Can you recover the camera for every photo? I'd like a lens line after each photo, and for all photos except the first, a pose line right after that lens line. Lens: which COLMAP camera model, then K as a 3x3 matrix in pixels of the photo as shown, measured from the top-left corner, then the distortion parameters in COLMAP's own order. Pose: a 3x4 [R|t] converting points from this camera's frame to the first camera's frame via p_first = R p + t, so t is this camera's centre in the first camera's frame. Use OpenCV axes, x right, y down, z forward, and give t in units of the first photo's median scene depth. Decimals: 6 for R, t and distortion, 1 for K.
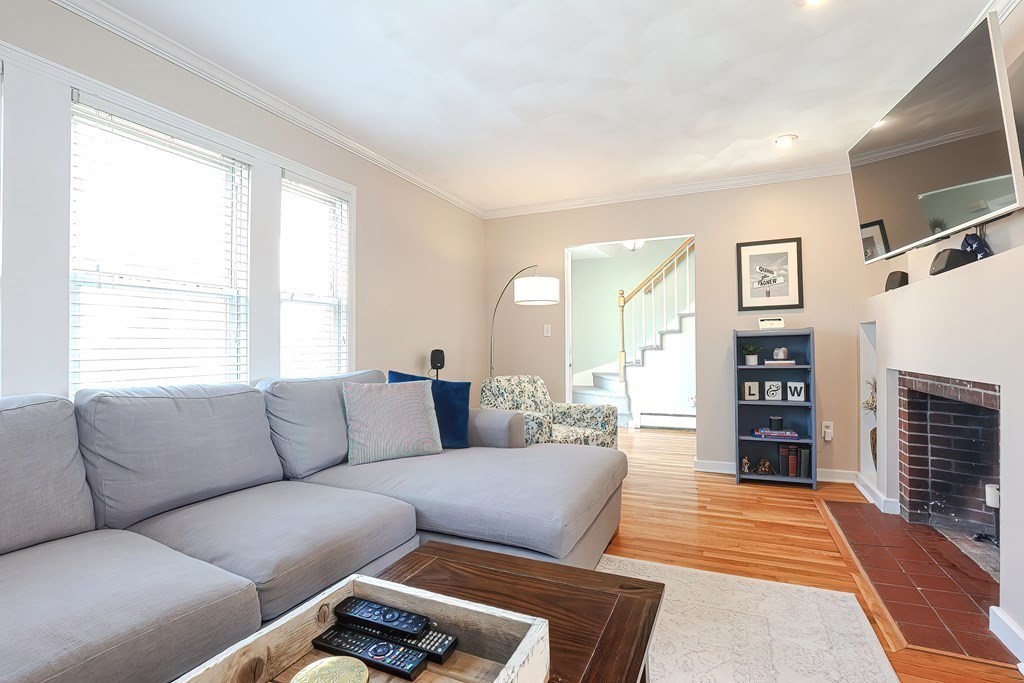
lens RADIAL K [[471.3, 0, 528.2], [0, 471.3, 345.0], [0, 0, 1]] dist [-0.022606, 0.005462]
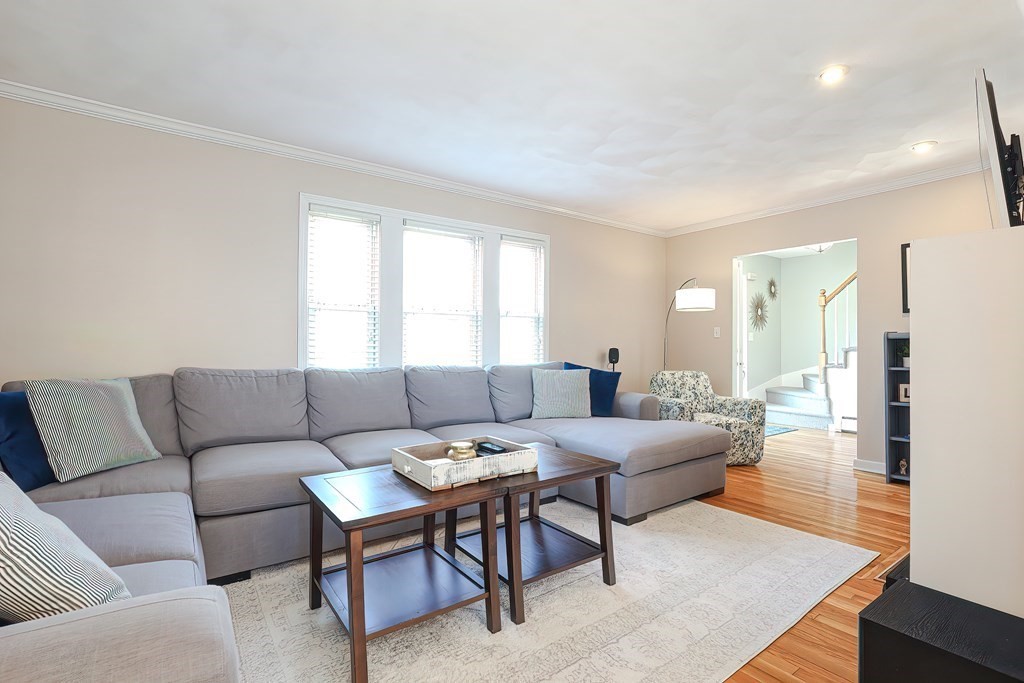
lens RADIAL K [[471.3, 0, 517.7], [0, 471.3, 348.5], [0, 0, 1]] dist [-0.022606, 0.005462]
pose [[0.860026, 0.011218, -0.510127, 0.307072], [-0.006321, 0.999916, 0.011331, -0.003518], [0.510211, -0.006520, 0.860025, -0.319550]]
